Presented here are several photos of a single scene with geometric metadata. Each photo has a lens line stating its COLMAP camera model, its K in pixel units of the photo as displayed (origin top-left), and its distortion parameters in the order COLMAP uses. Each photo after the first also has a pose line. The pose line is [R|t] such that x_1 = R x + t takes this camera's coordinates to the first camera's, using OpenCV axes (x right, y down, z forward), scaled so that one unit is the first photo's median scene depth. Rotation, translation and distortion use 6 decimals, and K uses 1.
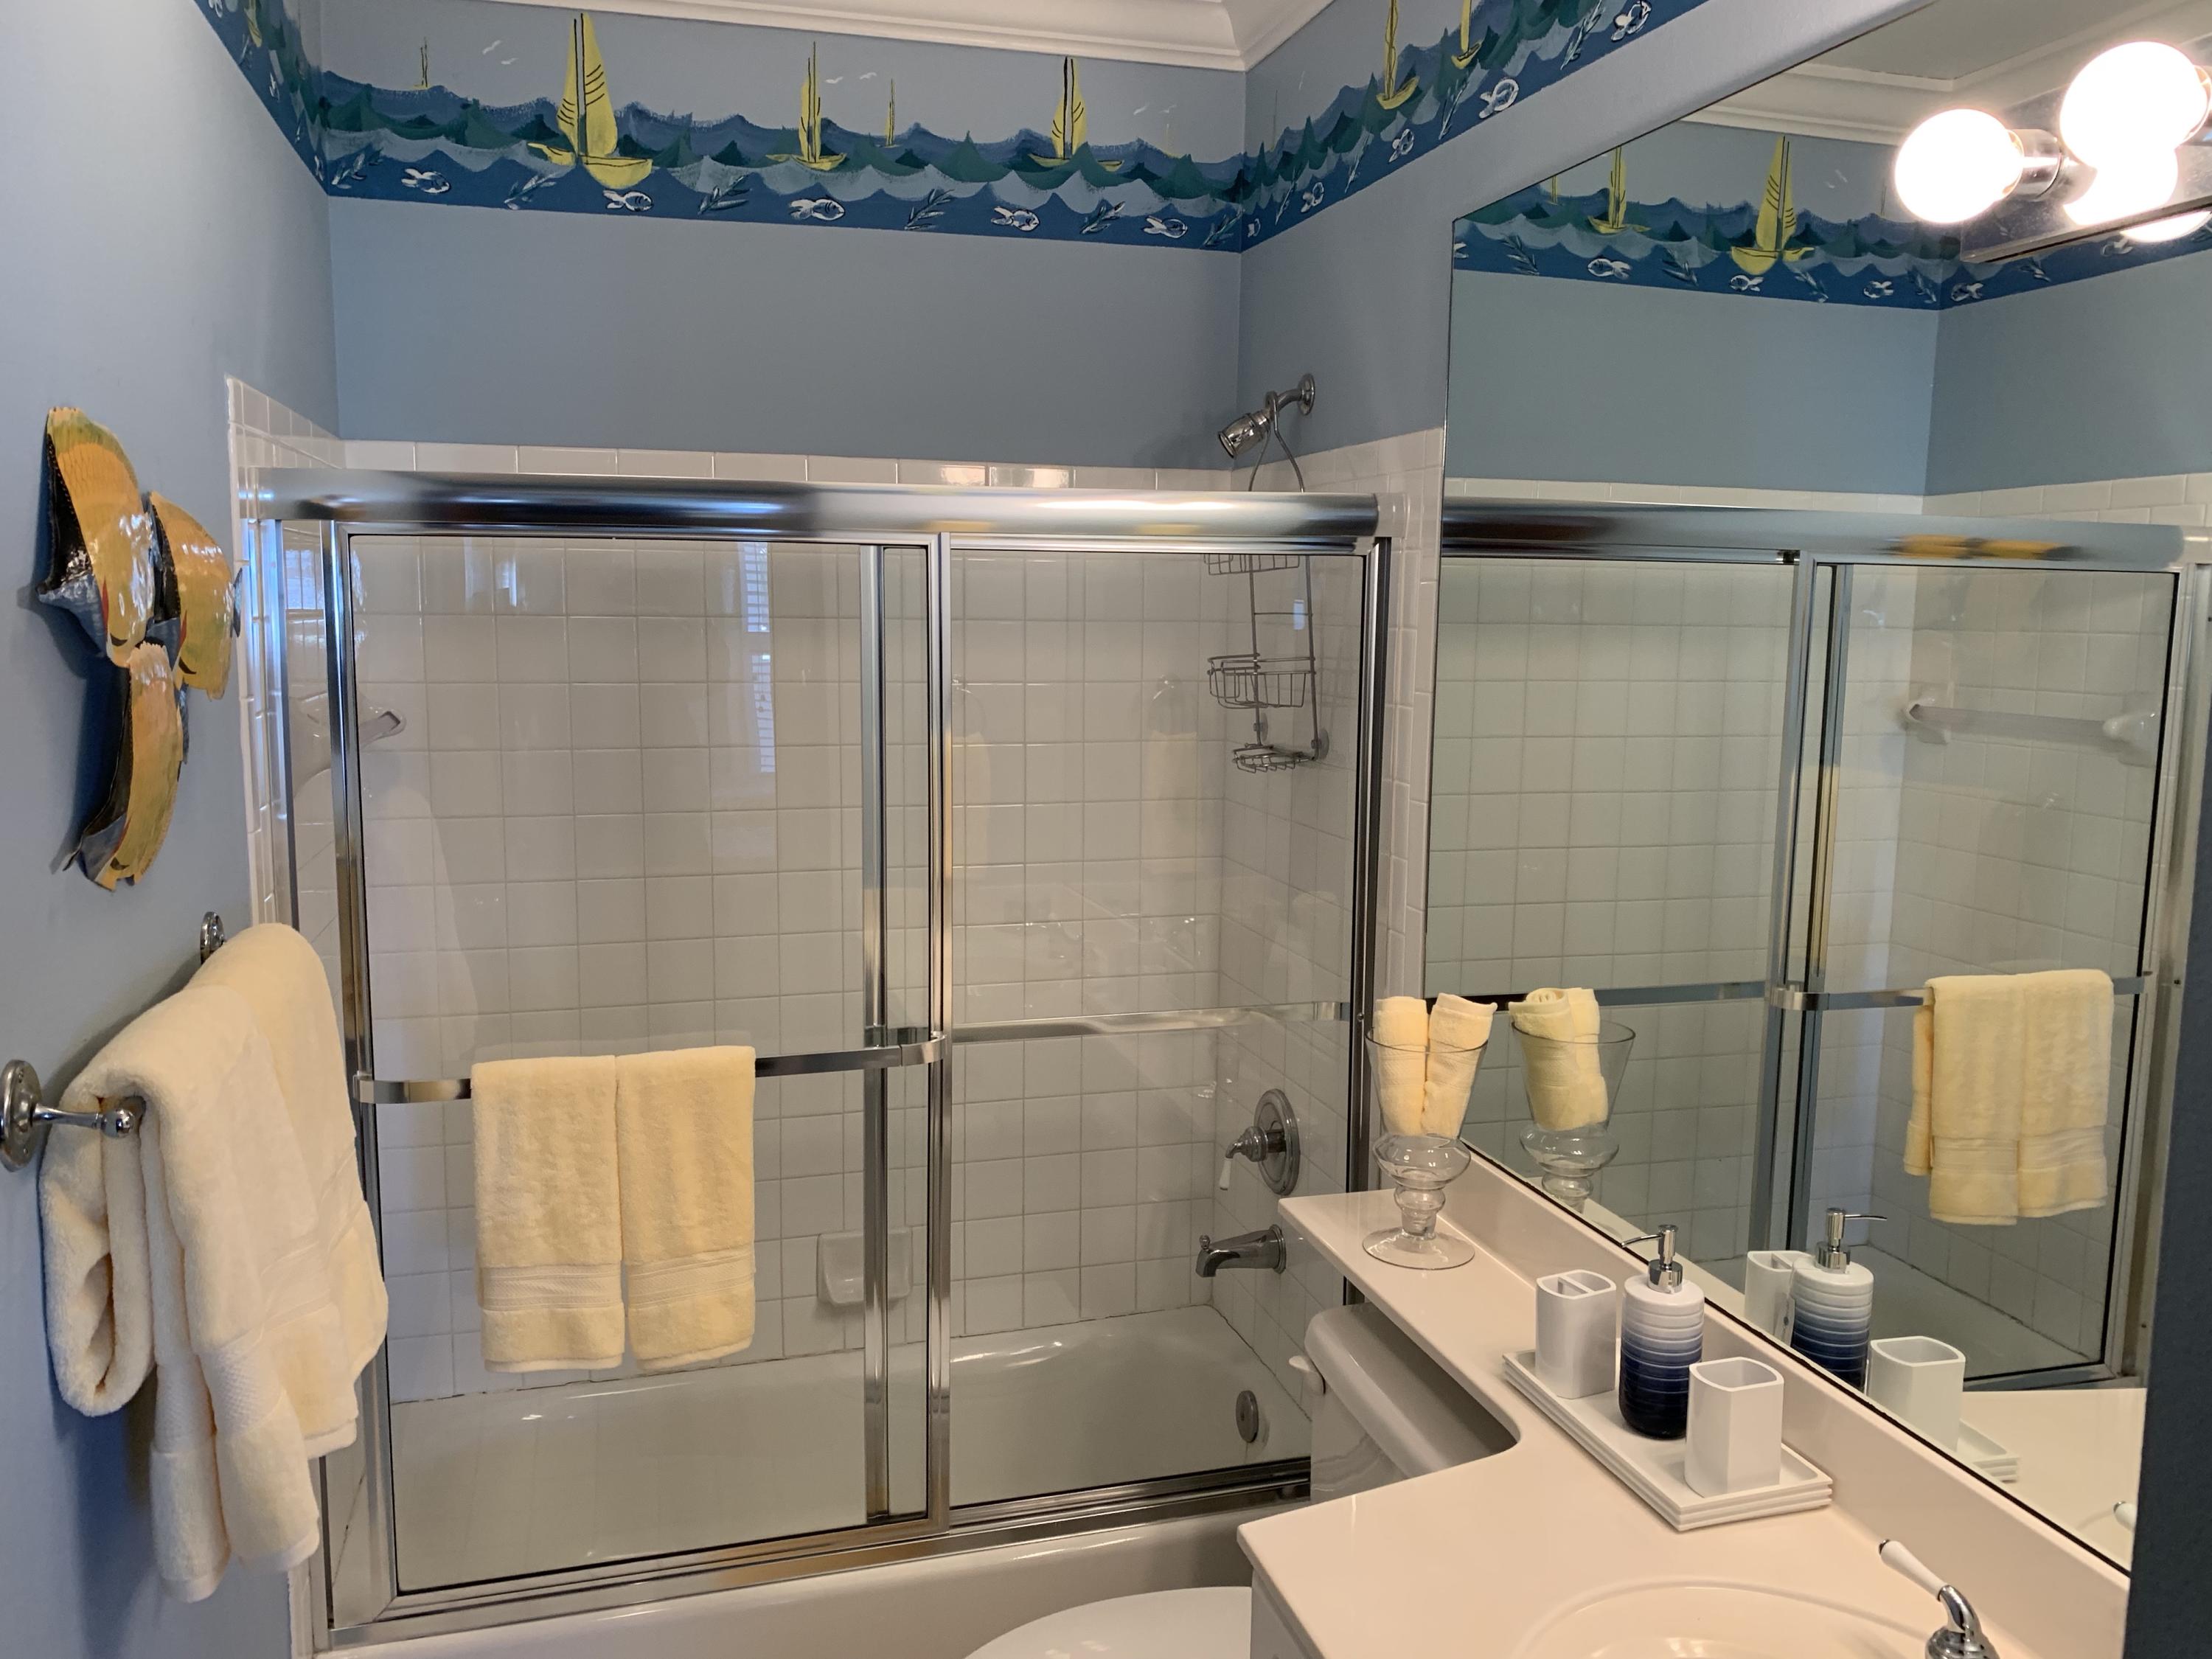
lens RADIAL K [[1689.9, 0, 1089.1], [0, 1689.9, 817.7], [0, 0, 1]] dist [0.047913, -0.055326]
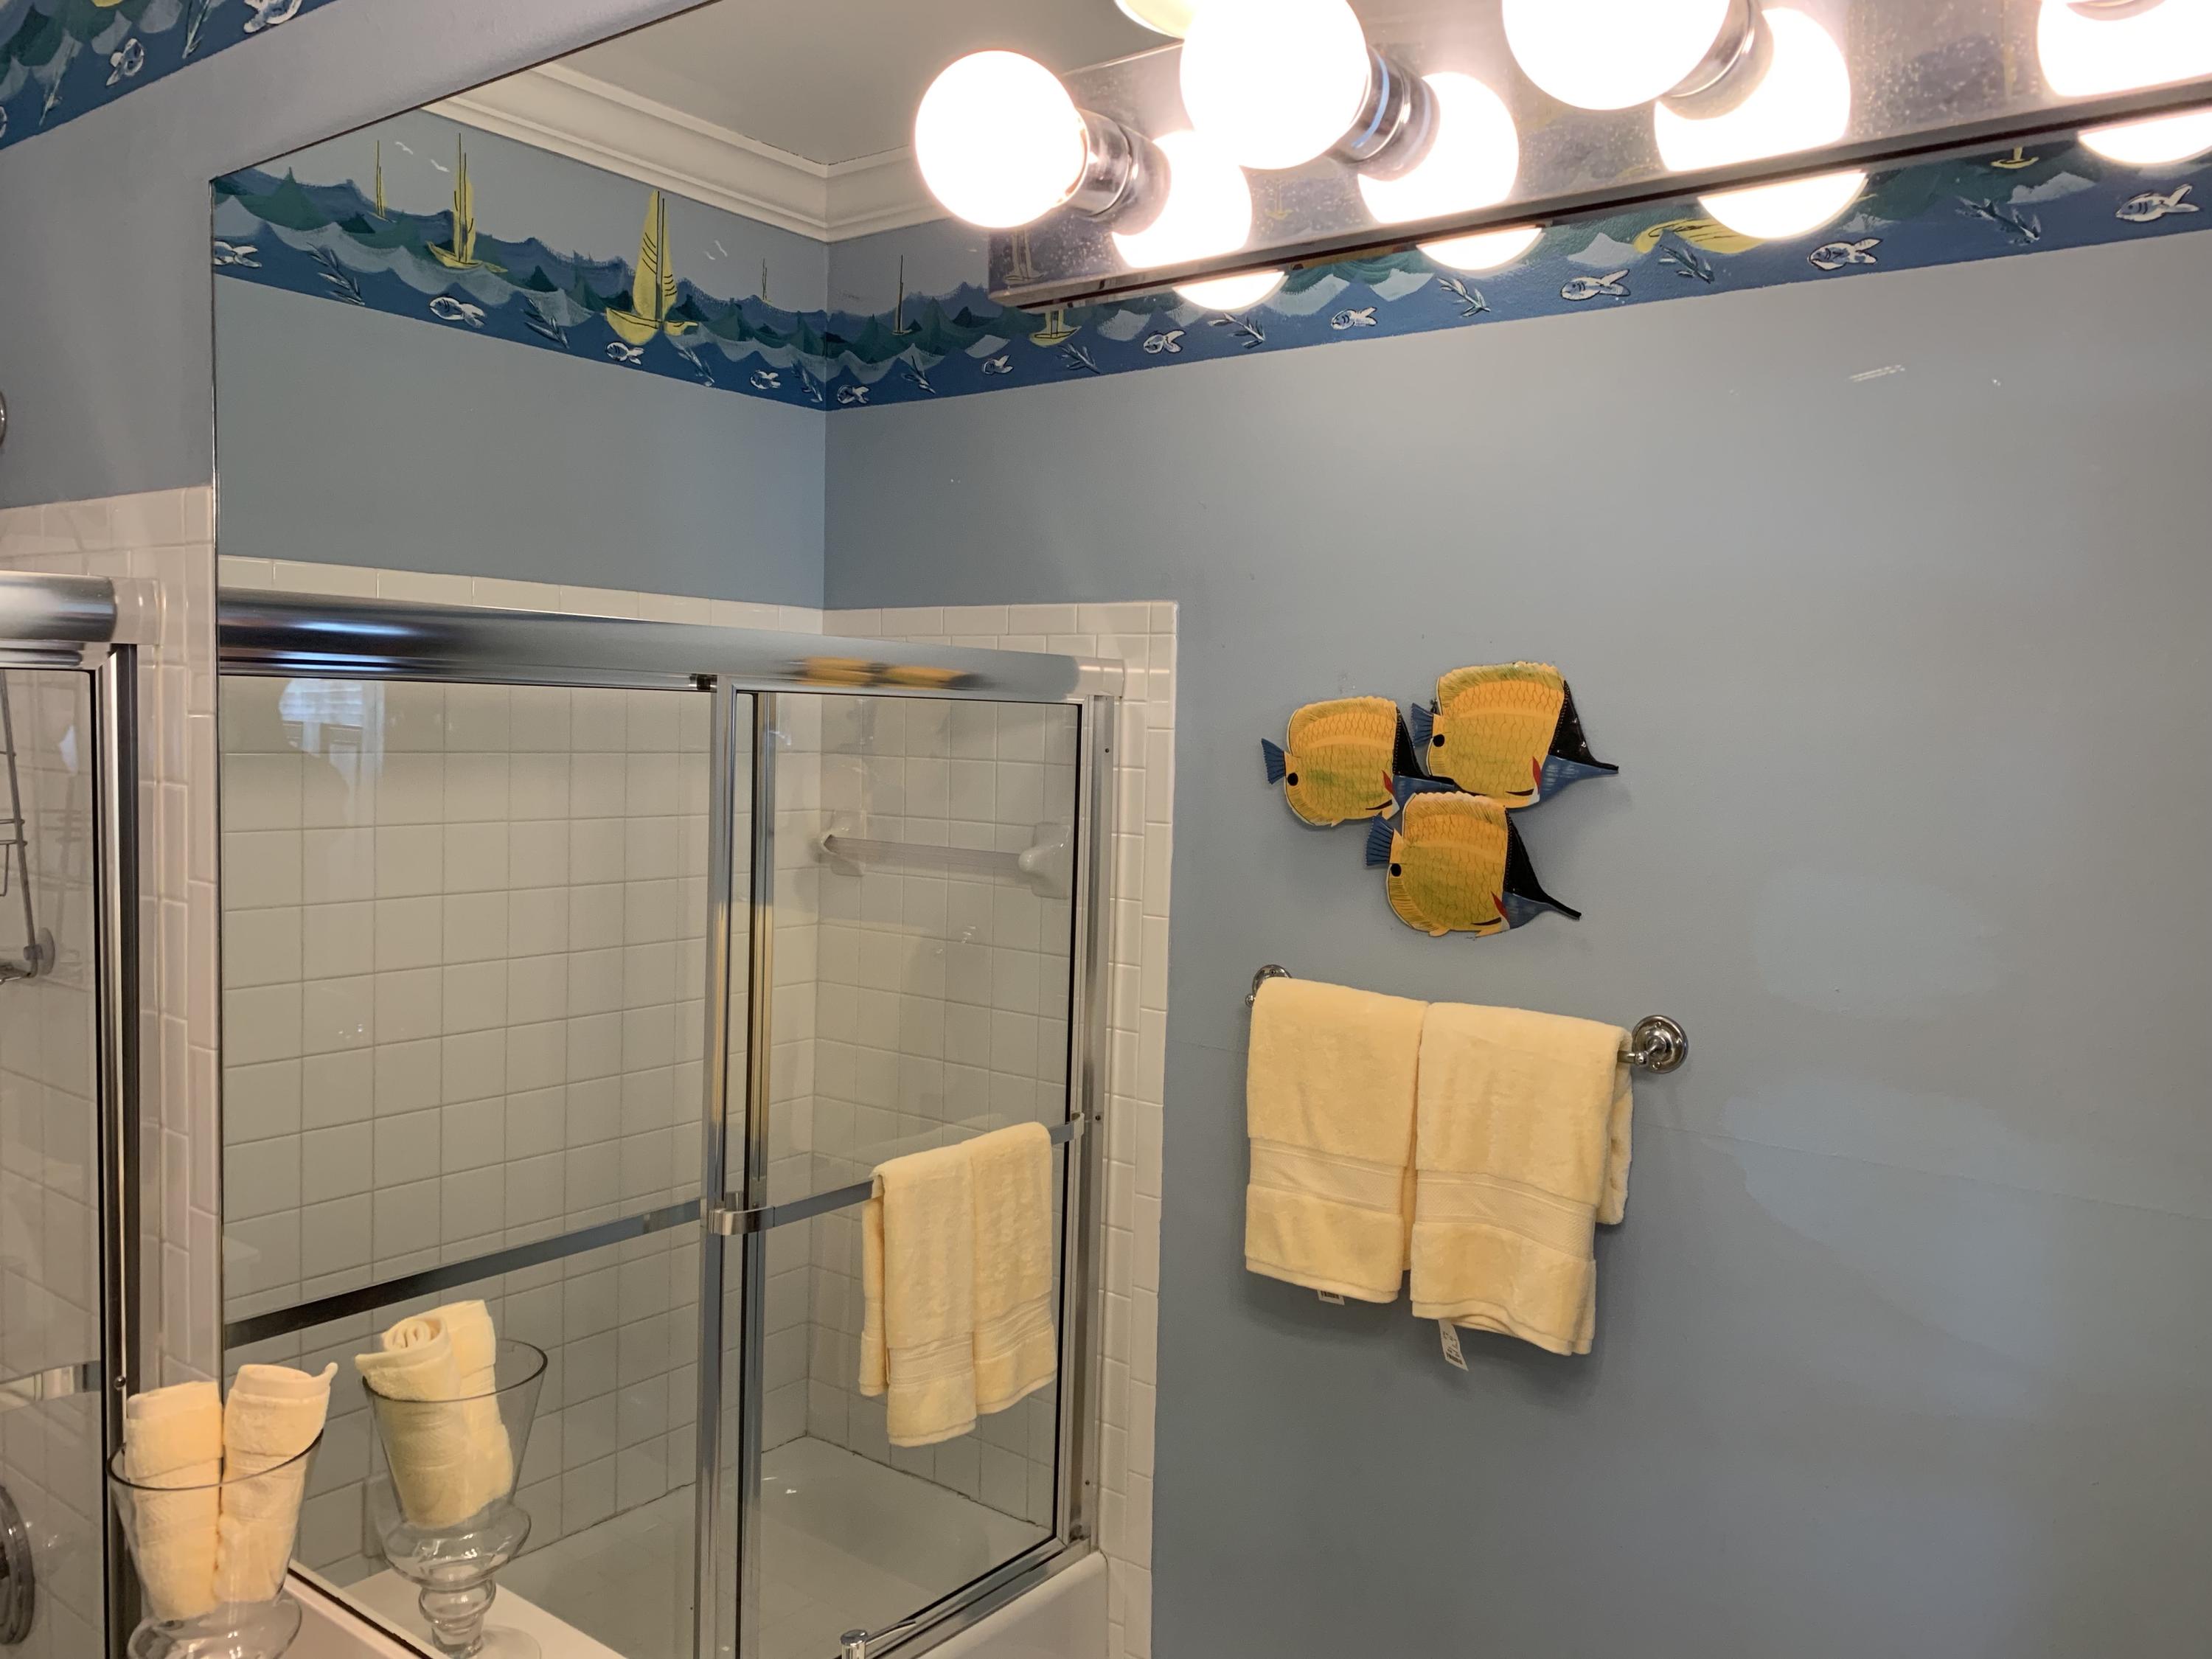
lens RADIAL K [[1689.9, 0, 1107.6], [0, 1689.9, 781.9], [0, 0, 1]] dist [0.047913, -0.055326]
pose [[0.796301, -0.023455, 0.604446, 0.068811], [0.065581, 0.996706, -0.047720, -0.050616], [-0.601335, 0.077640, 0.795216, 0.227127]]
